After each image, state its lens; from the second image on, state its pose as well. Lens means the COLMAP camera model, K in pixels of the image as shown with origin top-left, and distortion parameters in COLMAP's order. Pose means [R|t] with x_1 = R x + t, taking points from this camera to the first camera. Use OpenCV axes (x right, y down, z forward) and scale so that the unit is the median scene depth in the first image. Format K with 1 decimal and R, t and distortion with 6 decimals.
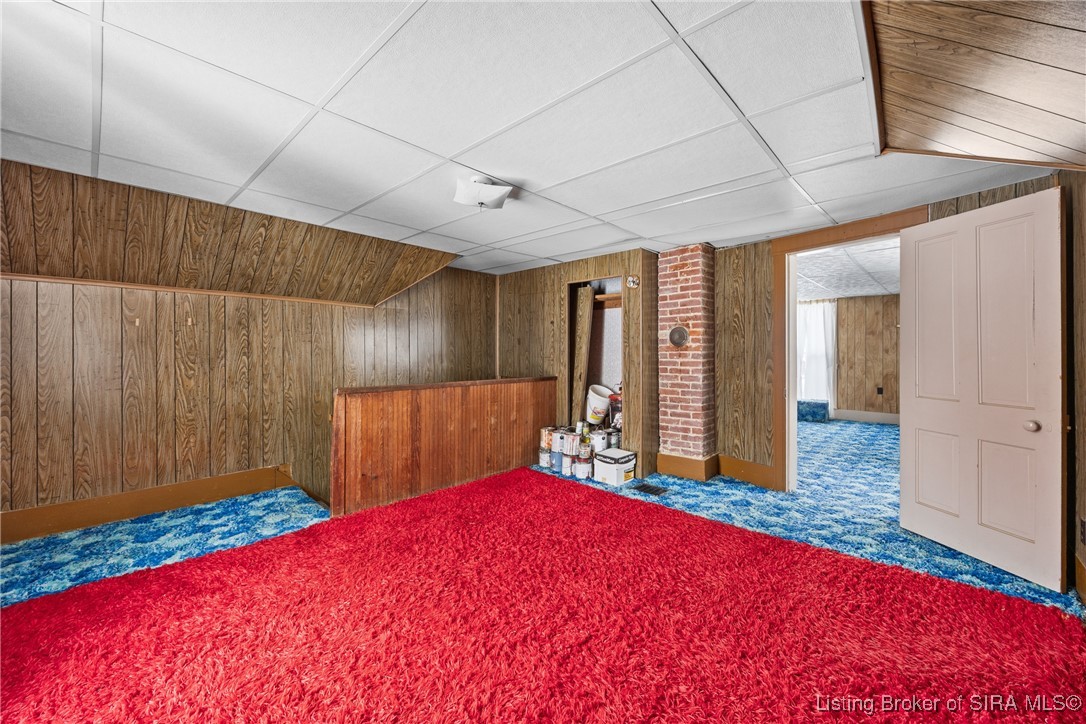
lens RADIAL K [[416.0, 0, 548.8], [0, 416.0, 352.0], [0, 0, 1]] dist [0.000132, 0.001223]
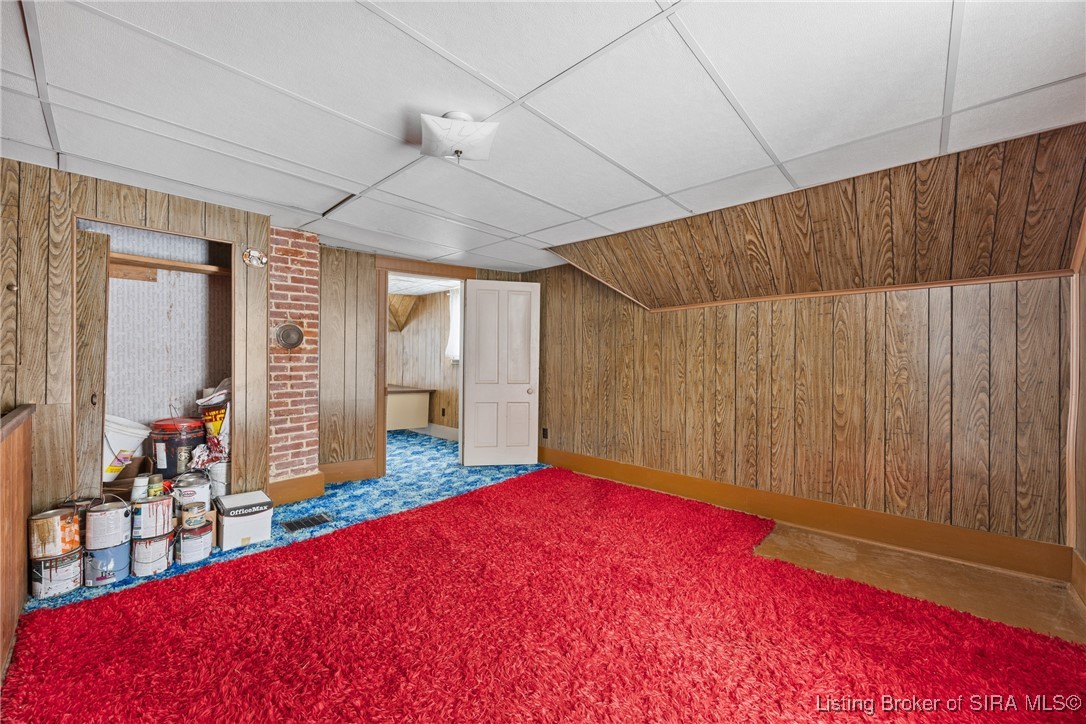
lens RADIAL K [[416.0, 0, 548.2], [0, 416.0, 362.9], [0, 0, 1]] dist [0.000132, 0.001223]
pose [[0.004700, -0.016356, 0.999855, -0.541266], [-0.010599, 0.999809, 0.016405, -0.003121], [-0.999933, -0.010675, 0.004526, 0.496335]]
